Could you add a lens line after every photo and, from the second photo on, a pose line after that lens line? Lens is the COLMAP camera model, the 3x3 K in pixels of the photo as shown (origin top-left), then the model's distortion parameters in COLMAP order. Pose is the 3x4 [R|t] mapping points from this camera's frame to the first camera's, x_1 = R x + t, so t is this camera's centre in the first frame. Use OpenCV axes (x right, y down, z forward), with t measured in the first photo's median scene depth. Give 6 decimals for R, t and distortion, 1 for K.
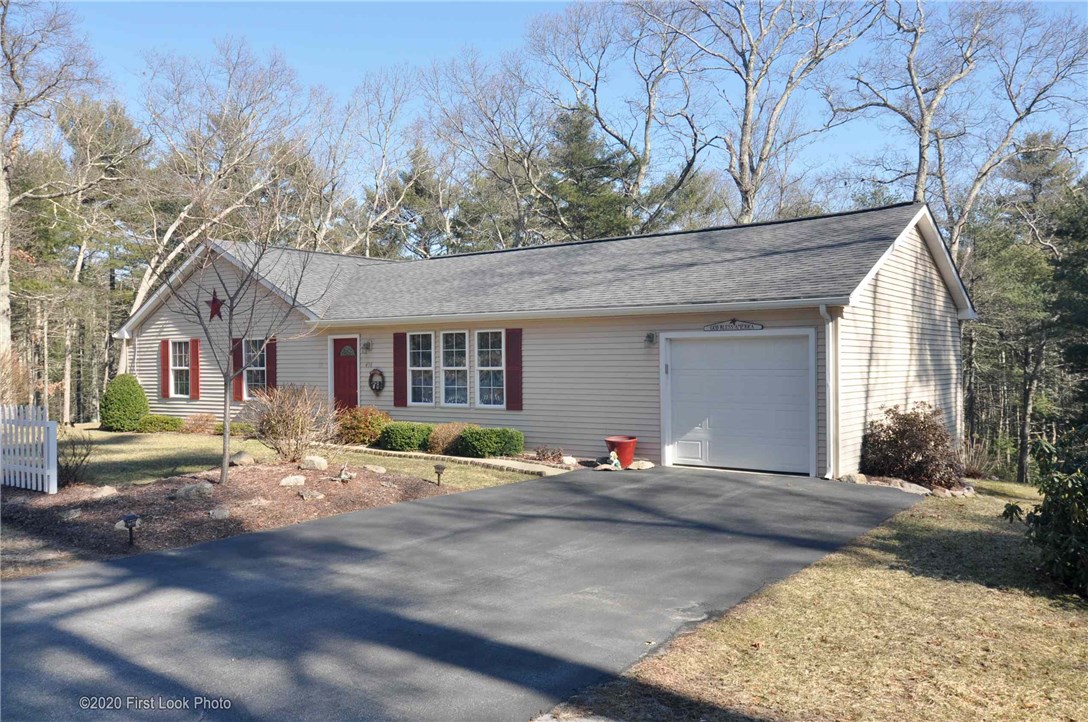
lens RADIAL K [[1048.7, 0, 544.0], [0, 1048.7, 361.0], [0, 0, 1]] dist [-0.043067, -0.002750]
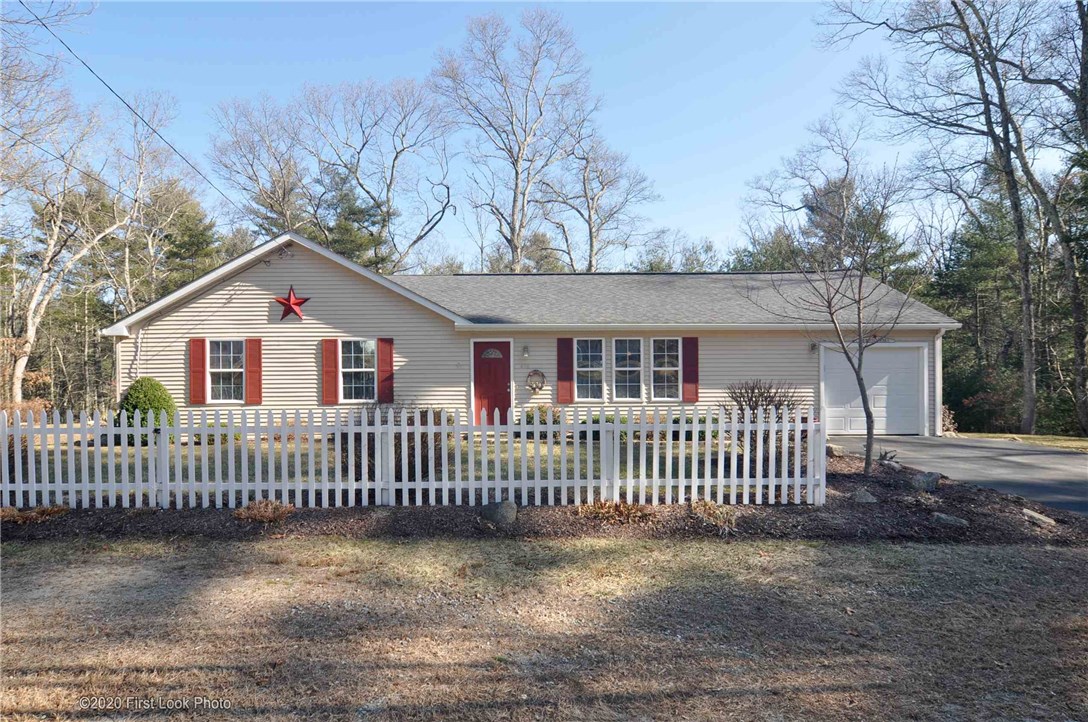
lens RADIAL K [[658.4, 0, 544.0], [0, 658.4, 361.0], [0, 0, 1]] dist [-0.007335, -0.000608]
pose [[0.743945, 0.004887, 0.668223, -0.646152], [-0.000763, 0.999979, -0.006463, 0.002964], [-0.668241, 0.004298, 0.743933, 0.492868]]
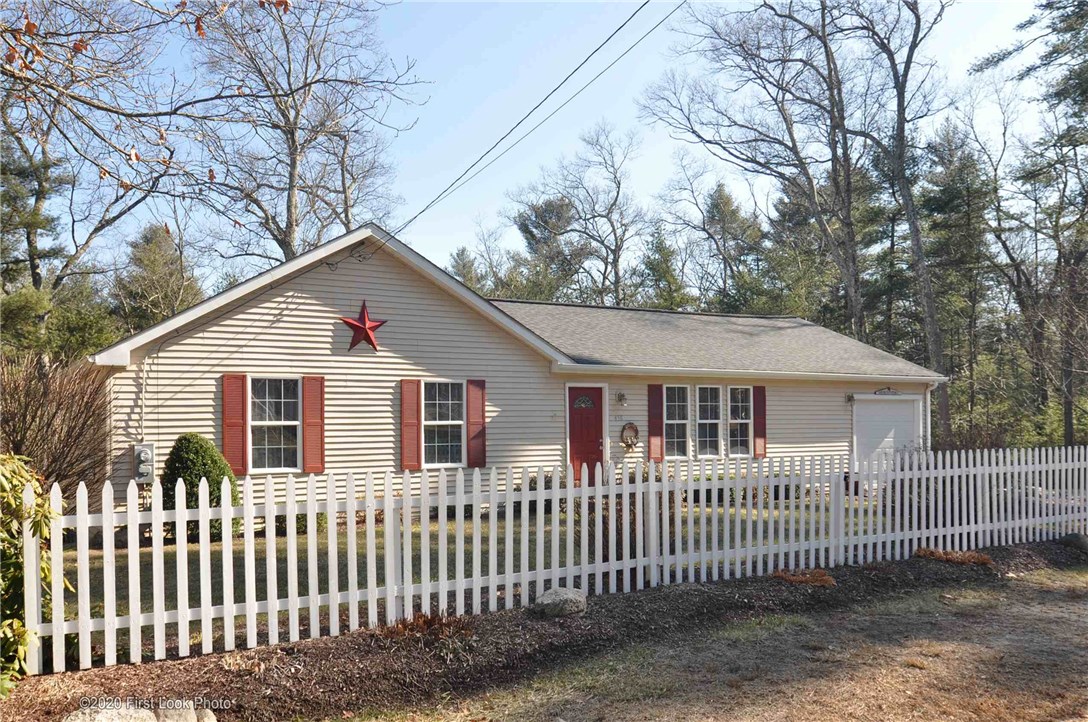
lens RADIAL K [[943.6, 0, 544.0], [0, 943.6, 361.0], [0, 0, 1]] dist [0.000029, 0.001804]
pose [[0.294045, 0.069264, 0.953279, -1.006508], [0.006762, 0.997195, -0.074541, 0.015632], [-0.955768, 0.028364, 0.292752, 0.862732]]
